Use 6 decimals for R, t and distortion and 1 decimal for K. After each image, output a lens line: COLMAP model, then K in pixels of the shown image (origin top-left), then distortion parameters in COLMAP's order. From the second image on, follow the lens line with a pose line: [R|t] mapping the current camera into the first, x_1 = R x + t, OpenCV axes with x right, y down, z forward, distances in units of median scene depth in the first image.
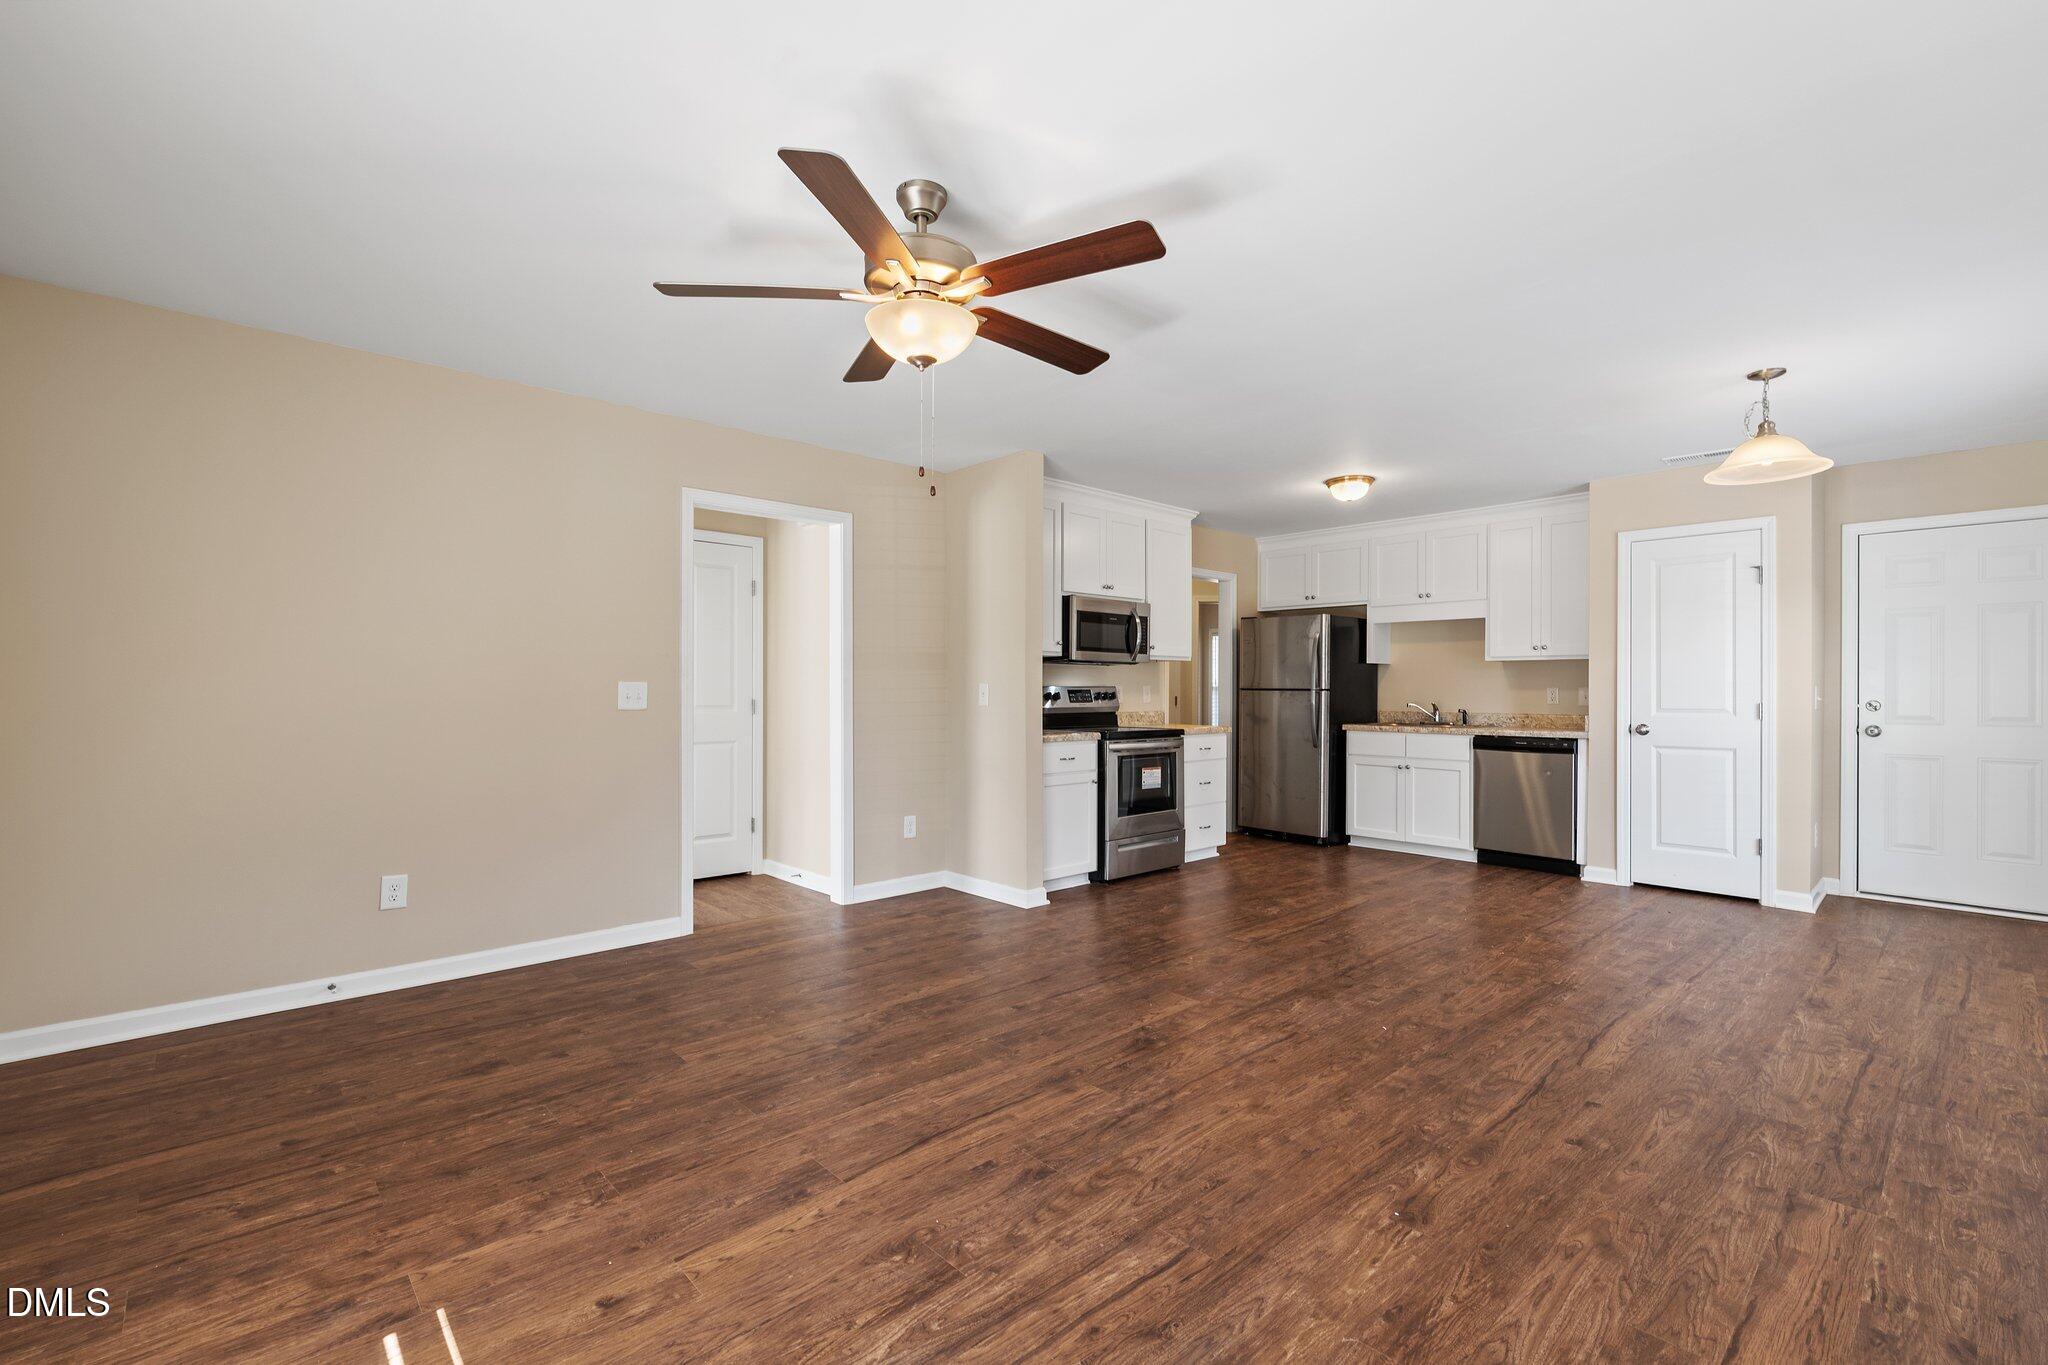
lens RADIAL K [[885.4, 0, 1025.0], [0, 885.4, 693.5], [0, 0, 1]] dist [-0.002851, 0.000079]
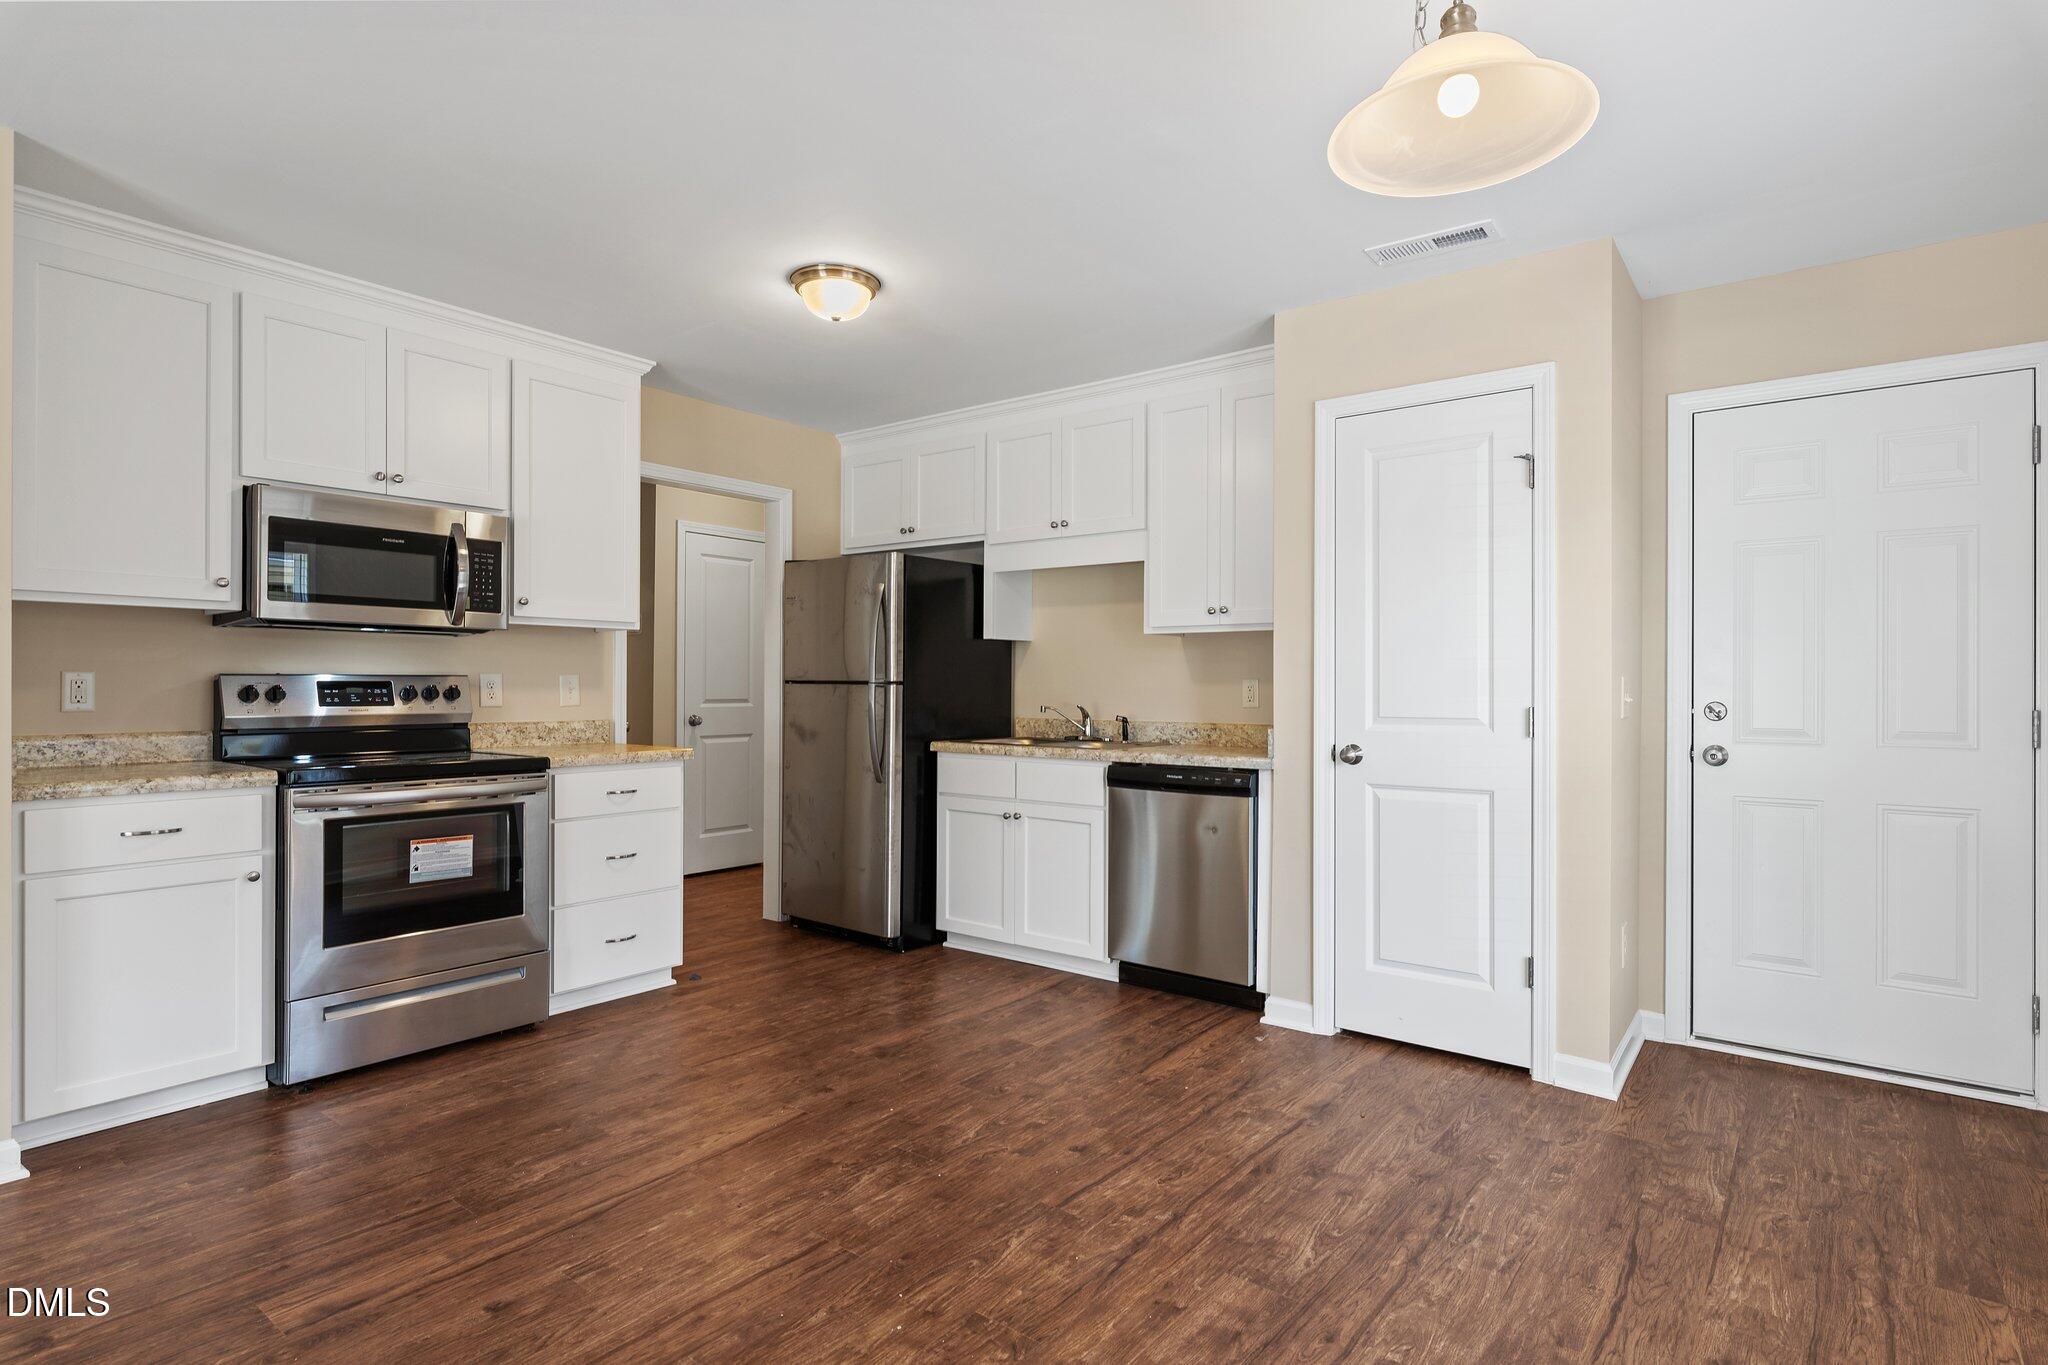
lens RADIAL K [[1045.2, 0, 1022.6], [0, 1045.2, 687.6], [0, 0, 1]] dist [-0.000920, -0.000570]
pose [[0.986380, 0.001481, 0.164476, 0.367407], [-0.001154, 0.999997, -0.002083, 0.000396], [-0.164479, 0.001865, 0.986379, 0.367349]]
